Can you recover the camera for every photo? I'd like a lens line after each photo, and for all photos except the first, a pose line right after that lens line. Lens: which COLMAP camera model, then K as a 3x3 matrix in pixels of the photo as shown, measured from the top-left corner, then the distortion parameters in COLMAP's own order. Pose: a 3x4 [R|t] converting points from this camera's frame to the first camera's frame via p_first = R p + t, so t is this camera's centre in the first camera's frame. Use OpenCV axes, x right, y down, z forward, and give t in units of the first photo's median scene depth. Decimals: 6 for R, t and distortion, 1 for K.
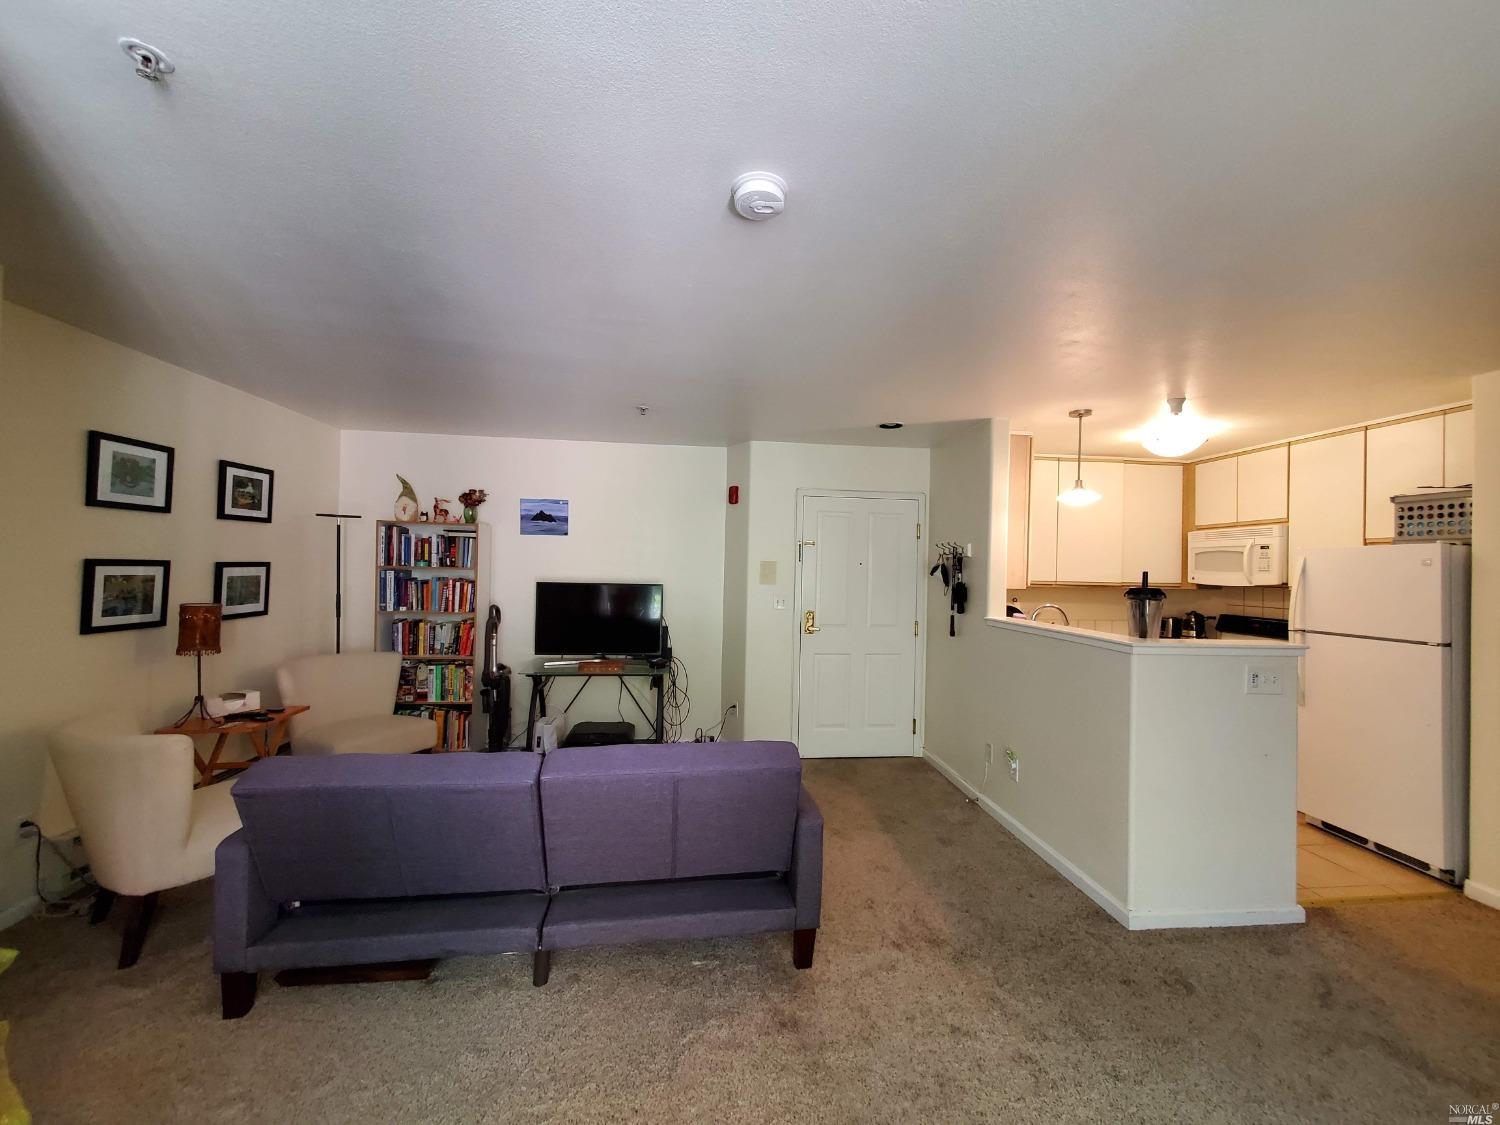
lens RADIAL K [[606.8, 0, 750.0], [0, 606.8, 562.5], [0, 0, 1]] dist [0.001569, -0.000005]
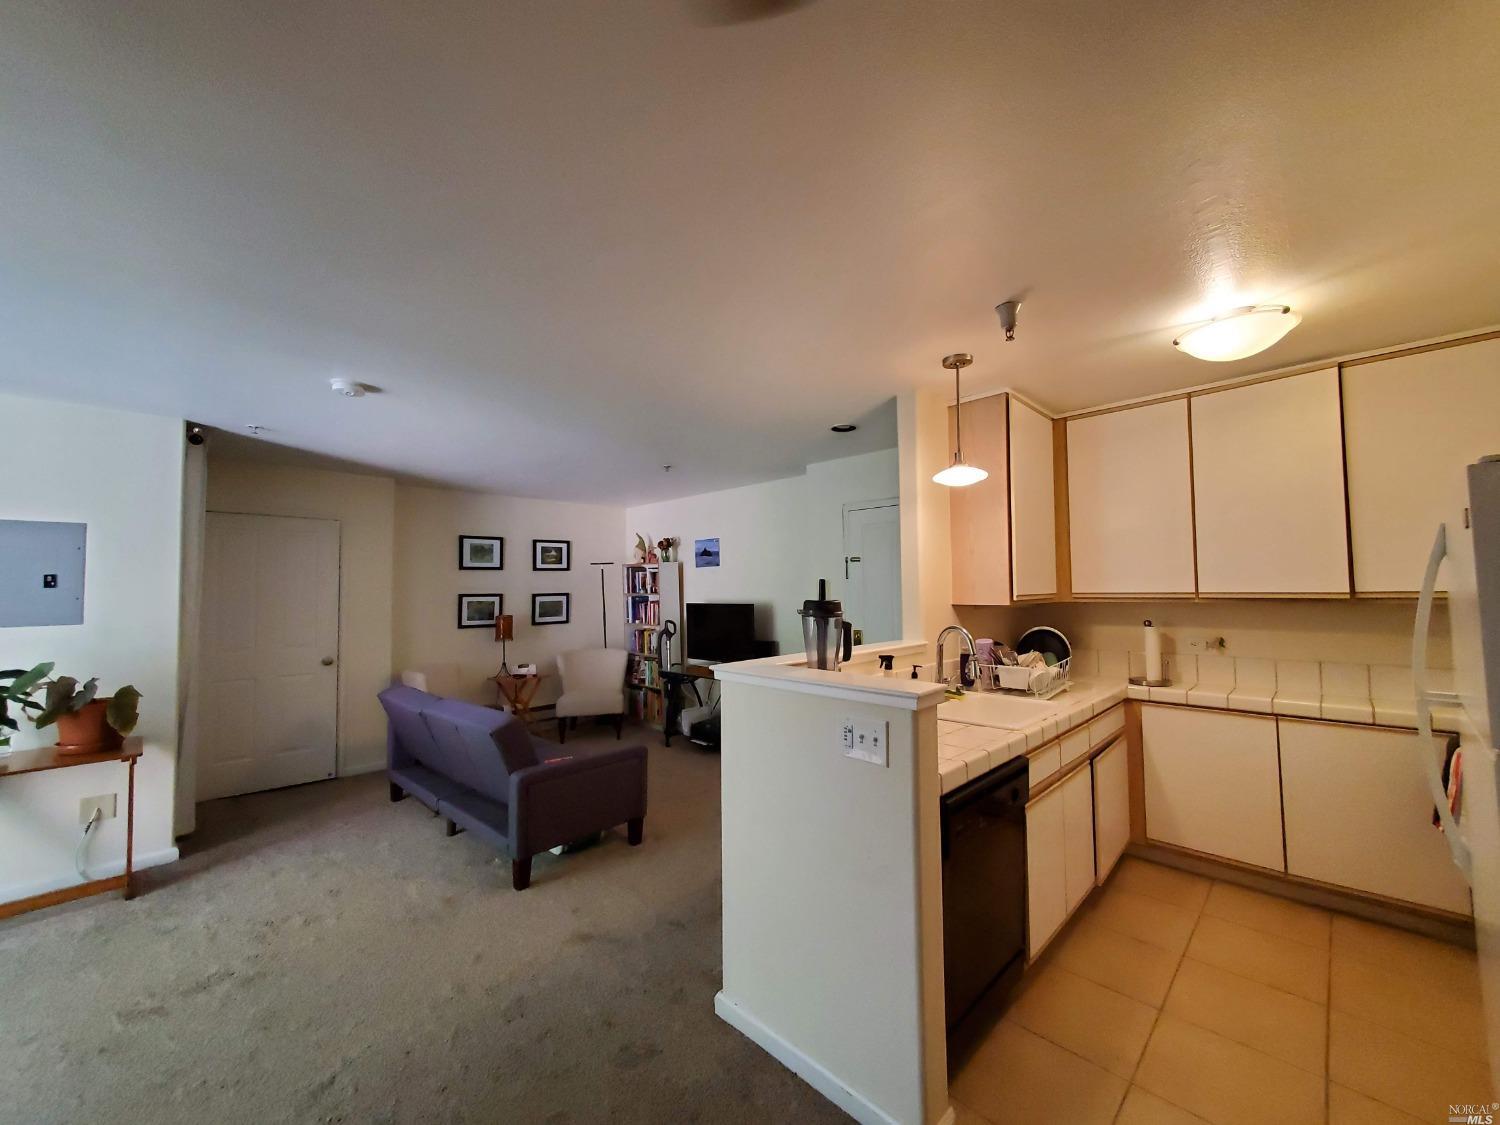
lens RADIAL K [[586.0, 0, 758.0], [0, 586.0, 562.4], [0, 0, 1]] dist [0.000331, 0.000066]
pose [[0.623198, -0.064001, -0.779441, 0.885670], [0.031651, 0.997893, -0.056631, 0.024745], [0.781423, 0.010622, 0.623911, 0.375882]]
